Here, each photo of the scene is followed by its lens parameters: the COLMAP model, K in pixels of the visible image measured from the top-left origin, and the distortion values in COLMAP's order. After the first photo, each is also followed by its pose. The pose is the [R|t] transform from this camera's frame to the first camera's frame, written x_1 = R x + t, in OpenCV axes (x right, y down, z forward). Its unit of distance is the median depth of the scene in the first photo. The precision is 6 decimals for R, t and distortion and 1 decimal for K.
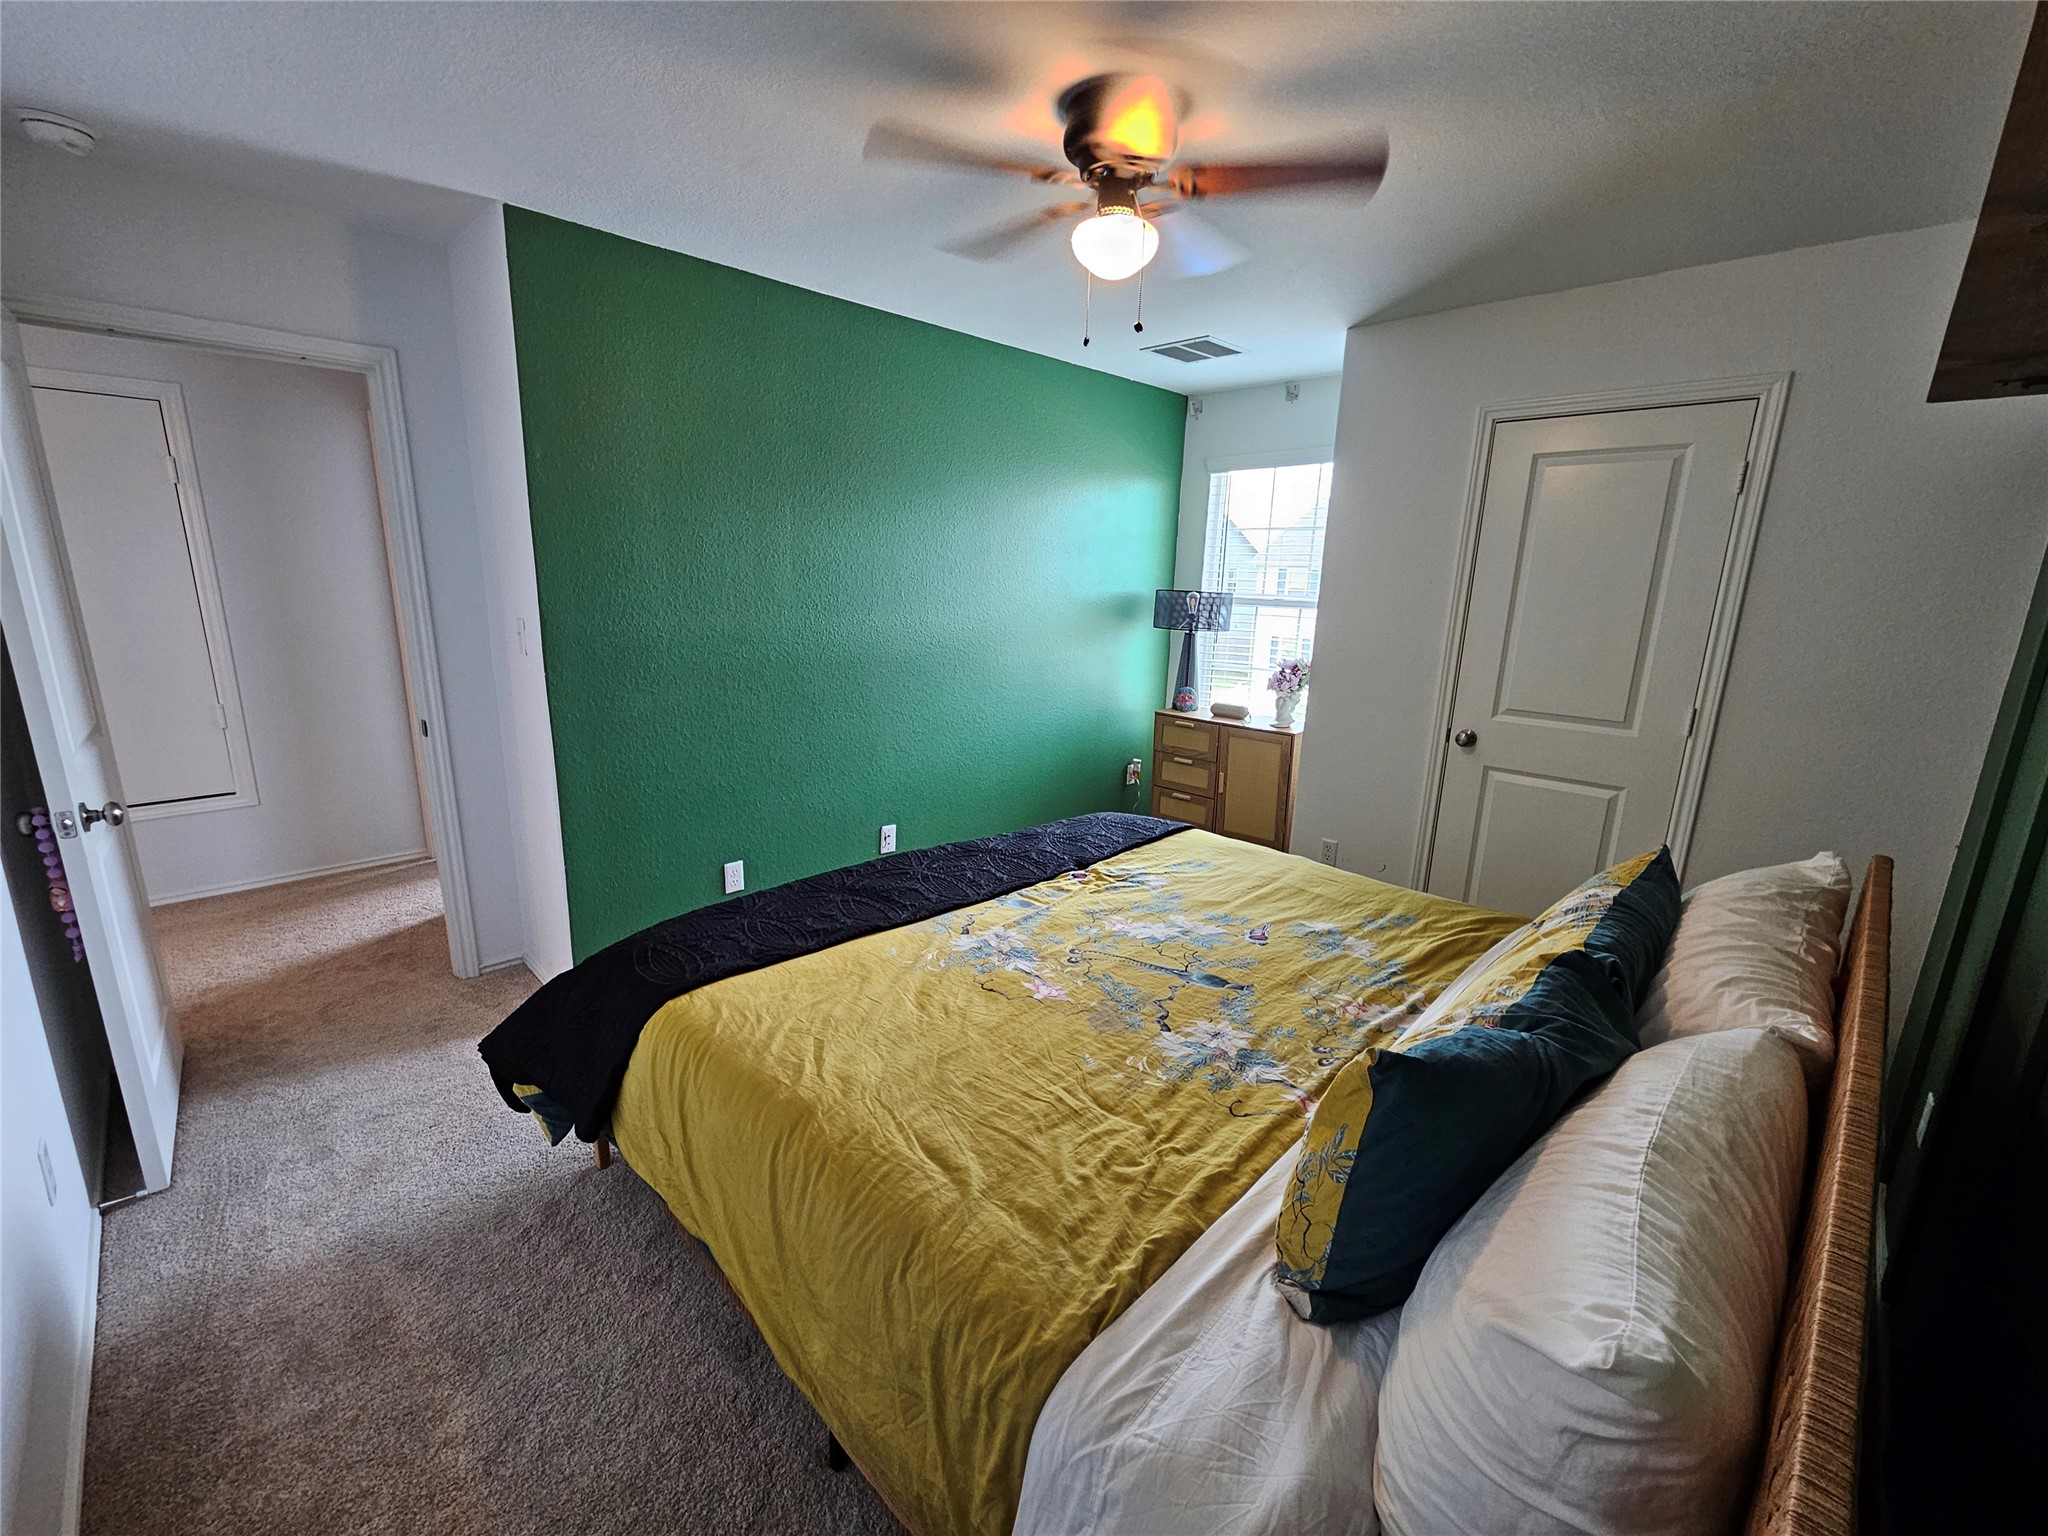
lens RADIAL K [[842.3, 0, 1023.8], [0, 842.3, 767.7], [0, 0, 1]] dist [-0.000789, -0.000309]
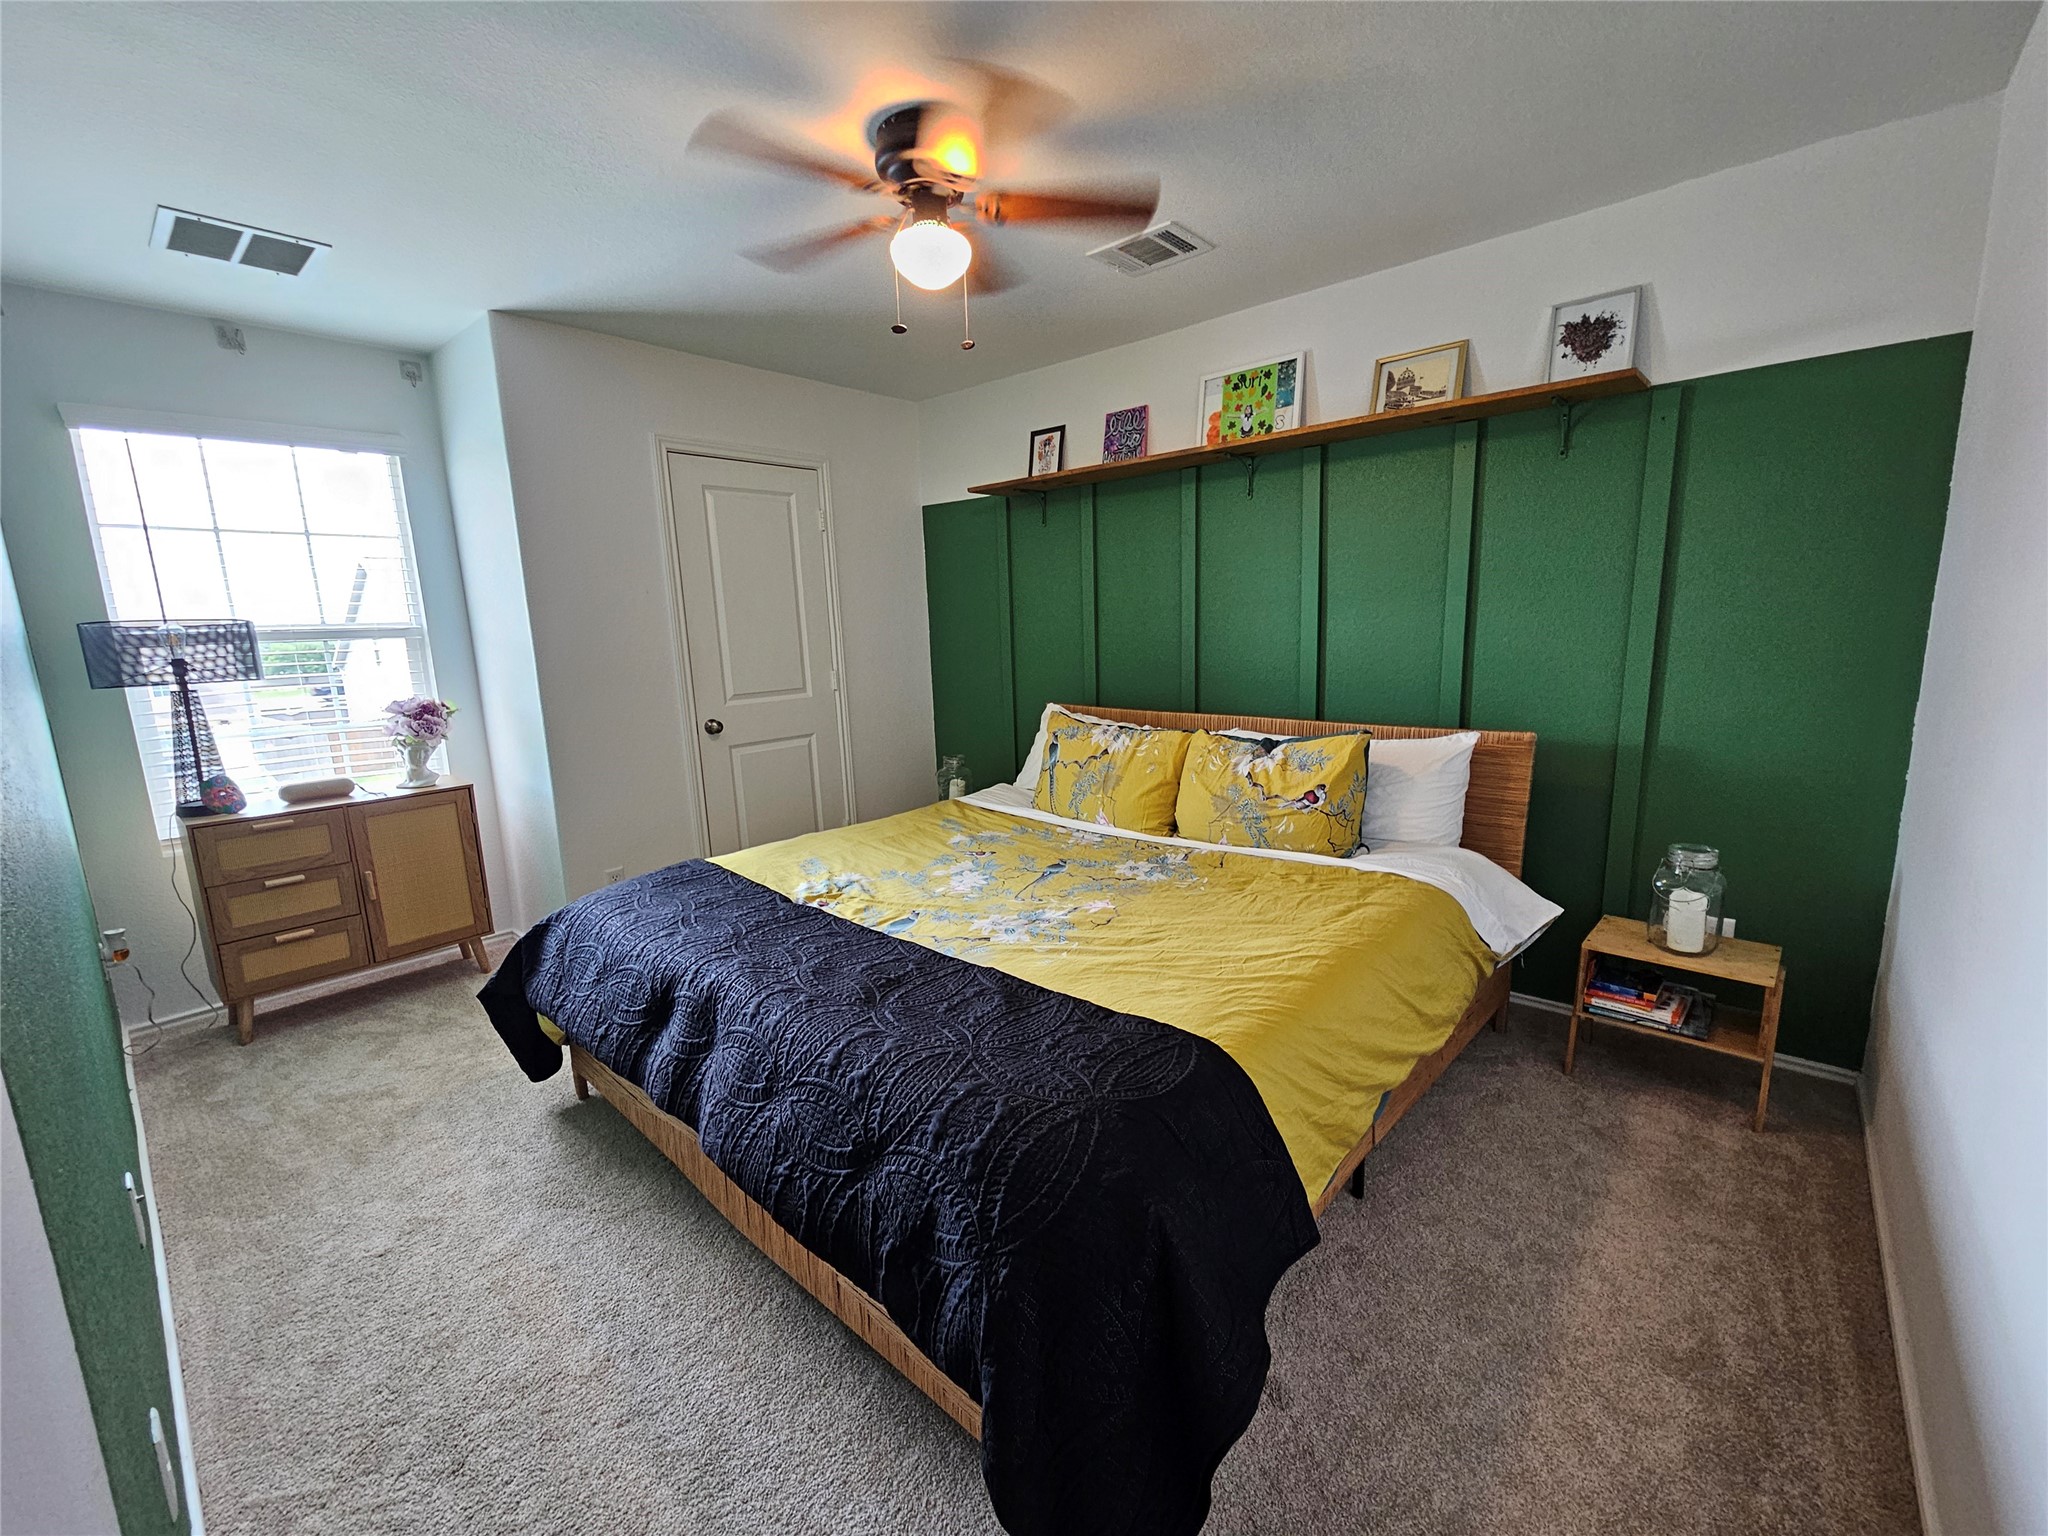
lens RADIAL K [[842.3, 0, 1027.4], [0, 842.3, 769.4], [0, 0, 1]] dist [-0.000789, -0.000309]
pose [[-0.059052, -0.195102, 0.979004, -0.795537], [0.254298, 0.945420, 0.203748, -0.132097], [-0.965321, 0.260991, -0.006215, 0.775537]]
